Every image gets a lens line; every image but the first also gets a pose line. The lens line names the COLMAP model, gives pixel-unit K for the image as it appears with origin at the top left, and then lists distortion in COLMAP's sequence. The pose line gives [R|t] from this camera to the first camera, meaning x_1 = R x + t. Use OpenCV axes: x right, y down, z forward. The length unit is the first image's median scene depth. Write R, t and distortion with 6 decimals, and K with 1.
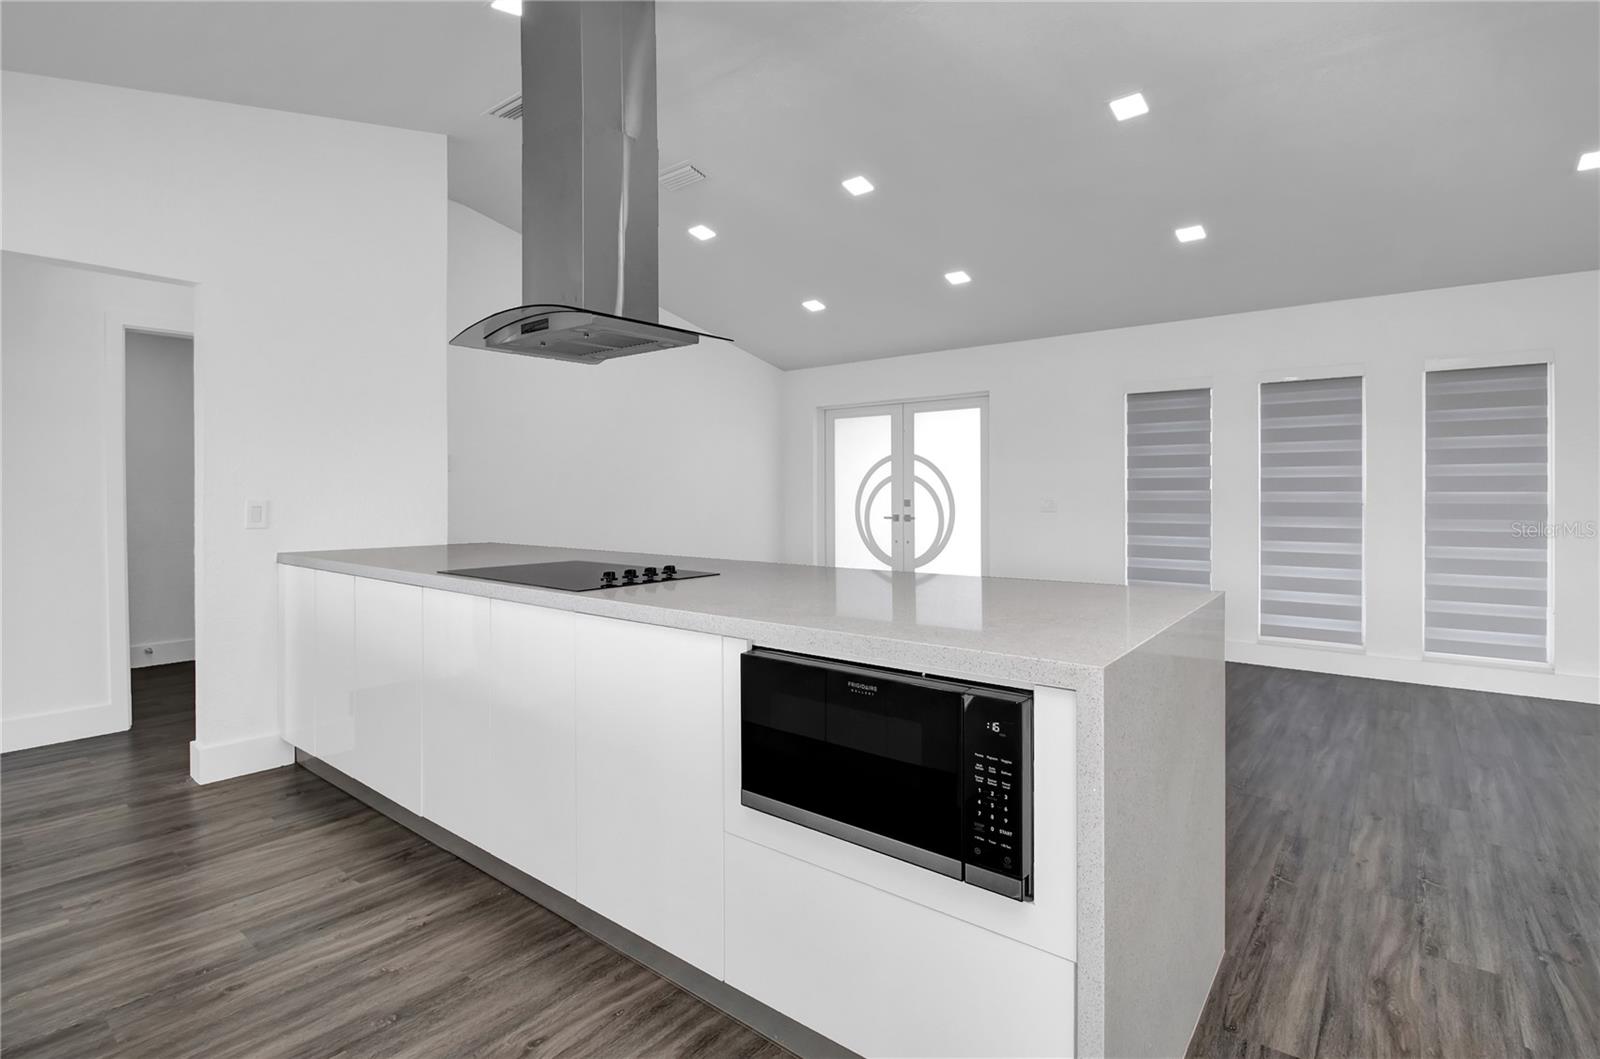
lens RADIAL K [[773.6, 0, 797.7], [0, 773.6, 488.9], [0, 0, 1]] dist [-0.001340, -0.007865]
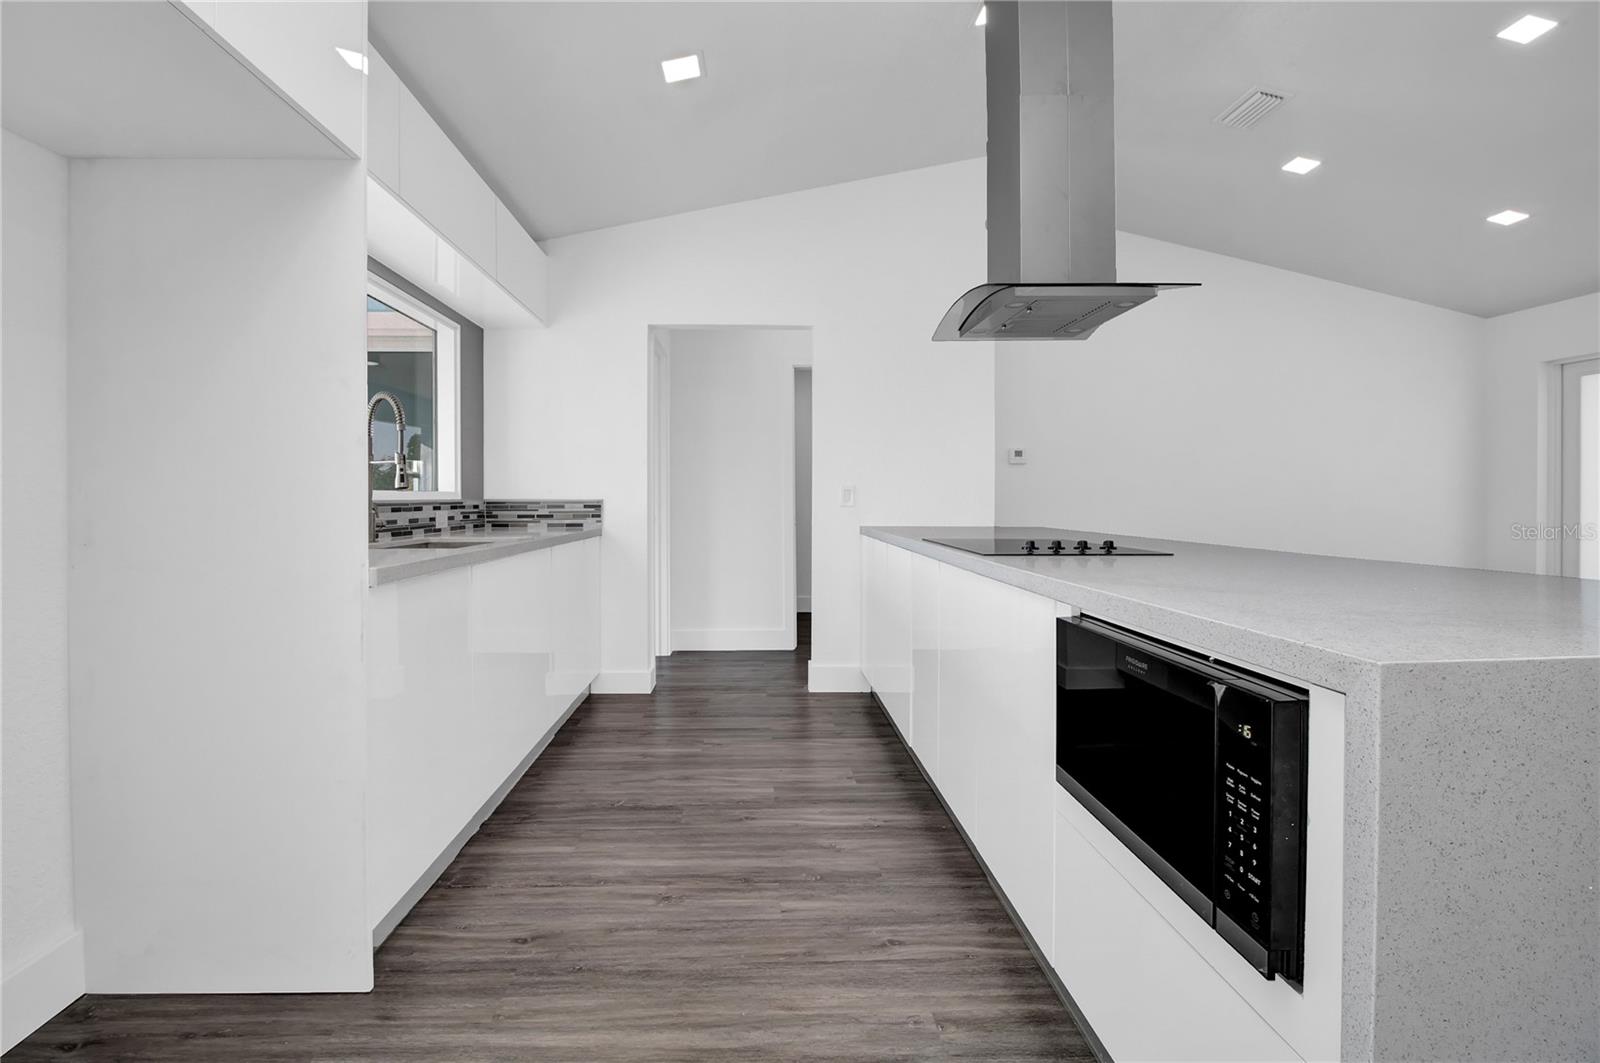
lens RADIAL K [[758.2, 0, 789.7], [0, 758.2, 501.4], [0, 0, 1]] dist [-0.000837, -0.010385]
pose [[0.652044, 0.001955, -0.758178, 0.289188], [0.002268, 0.999987, 0.004529, 0.049710], [0.758177, -0.004672, 0.652031, 0.120430]]
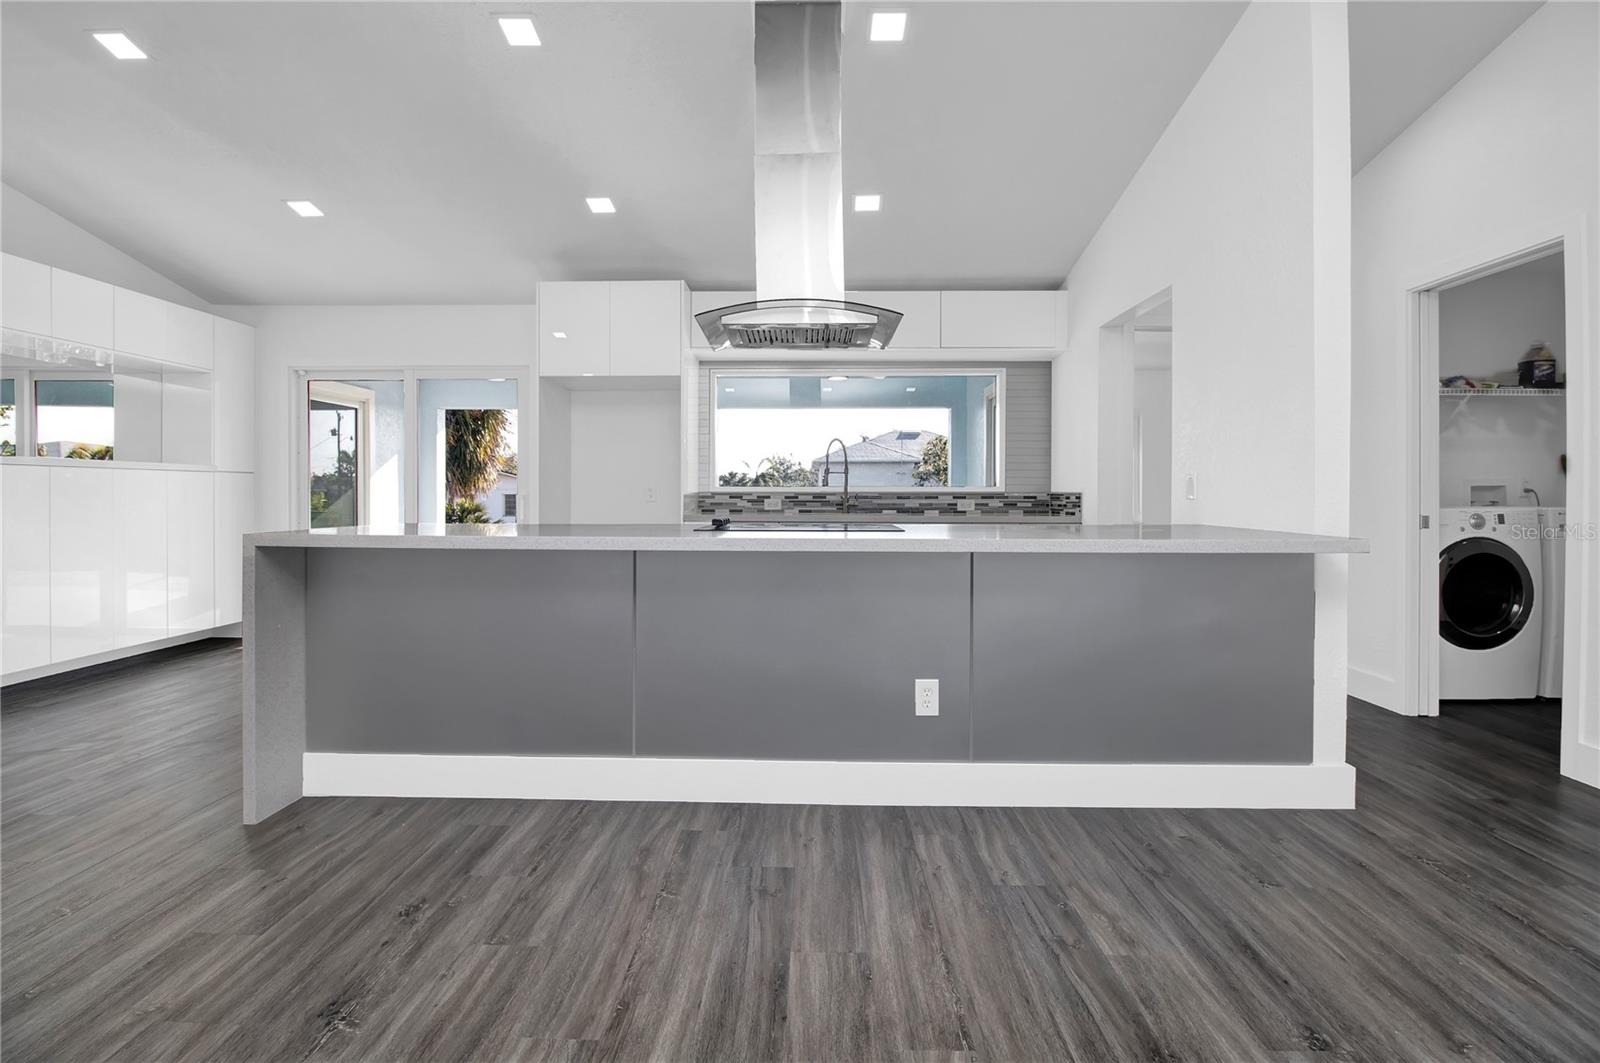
lens RADIAL K [[758.2, 0, 797.2], [0, 758.2, 502.7], [0, 0, 1]] dist [-0.000837, -0.010385]
pose [[-0.800689, 0.004176, -0.599066, 0.471061], [-0.000363, 0.999972, 0.007456, 0.066060], [0.599081, 0.006187, -0.800665, 2.038075]]
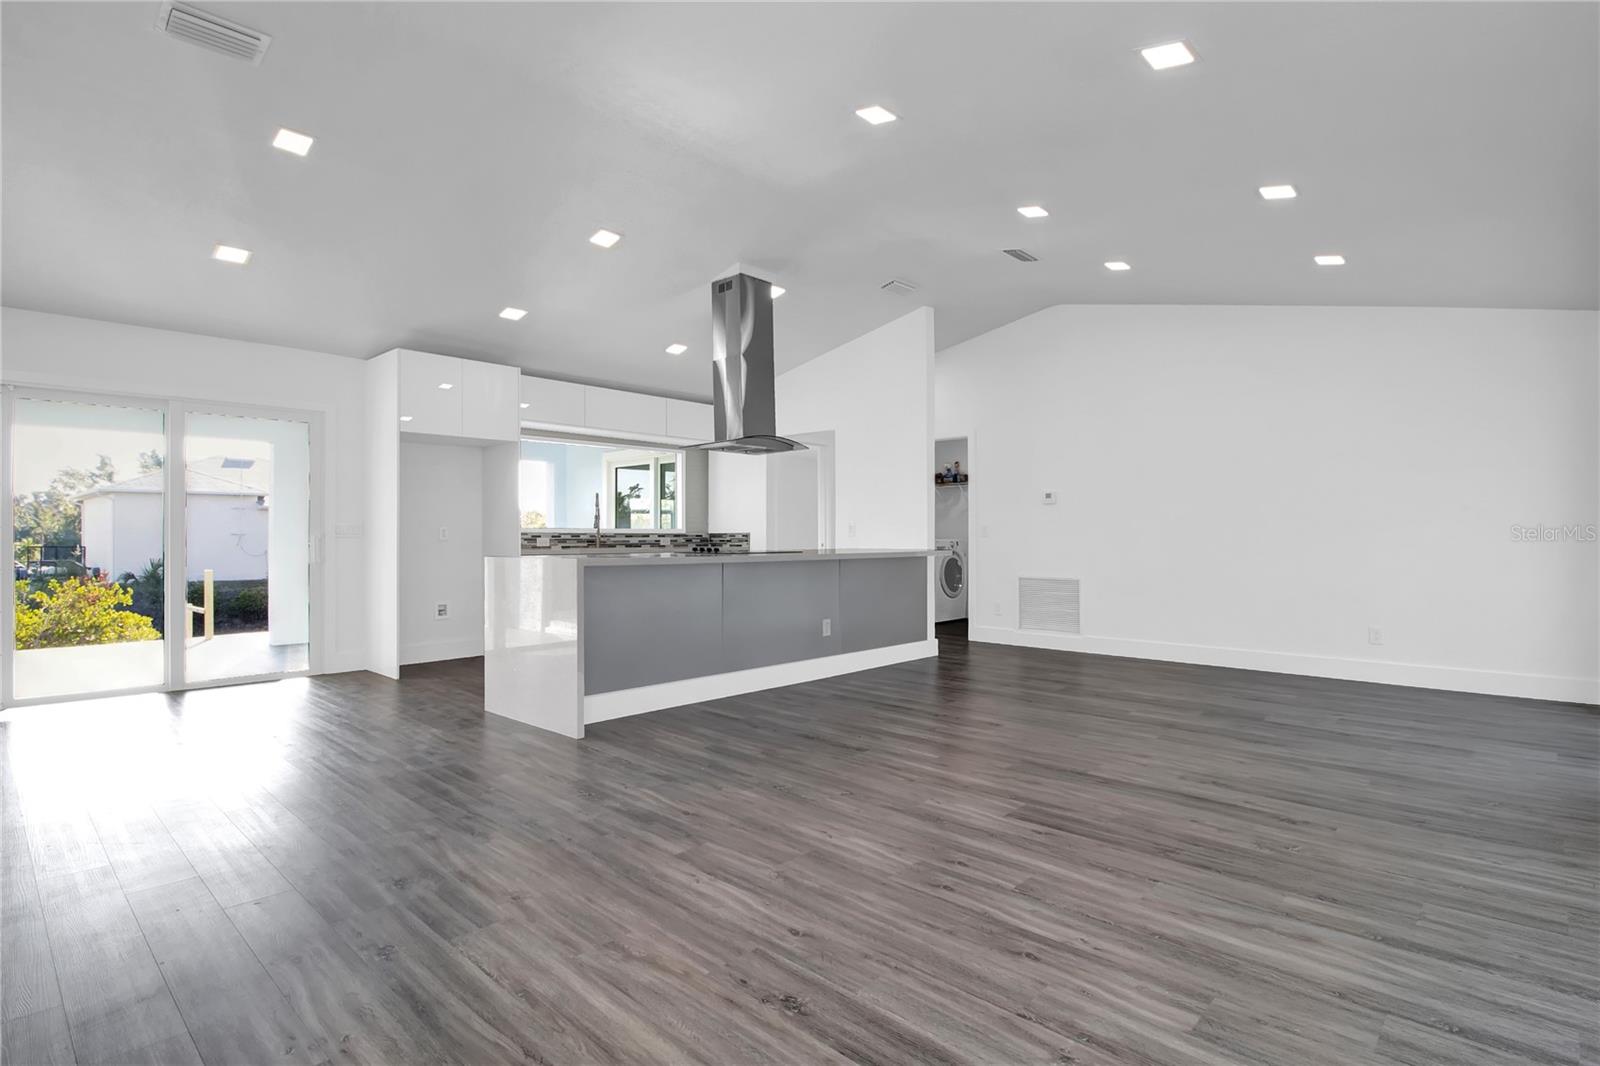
lens RADIAL K [[791.8, 0, 803.1], [0, 791.8, 534.2], [0, 0, 1]] dist [-0.012214, -0.001102]
pose [[-0.085668, -0.001462, -0.996323, 2.066021], [0.003856, 0.999991, -0.001798, 0.067326], [0.996316, -0.003995, -0.085661, 1.437641]]
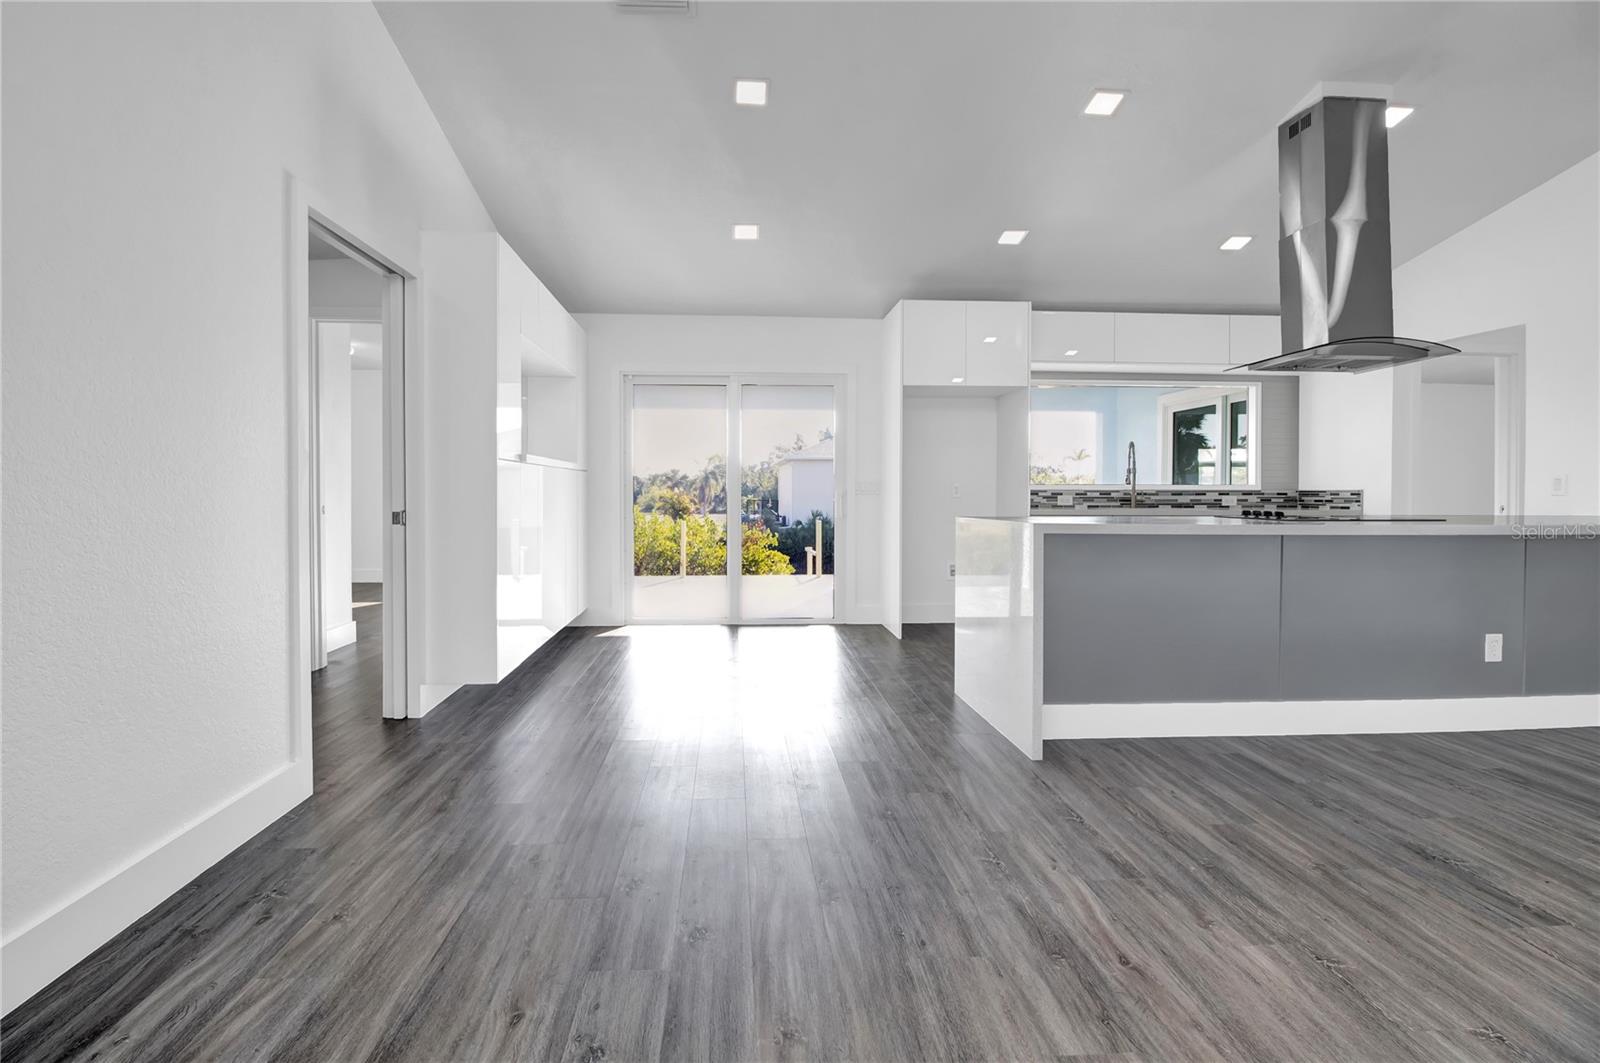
lens RADIAL K [[758.2, 0, 780.9], [0, 758.2, 509.5], [0, 0, 1]] dist [-0.000837, -0.010385]
pose [[-0.746383, 0.014189, -0.665365, 1.558837], [0.001060, 0.999797, 0.020131, 0.066049], [0.665516, 0.014321, -0.746247, 1.454275]]
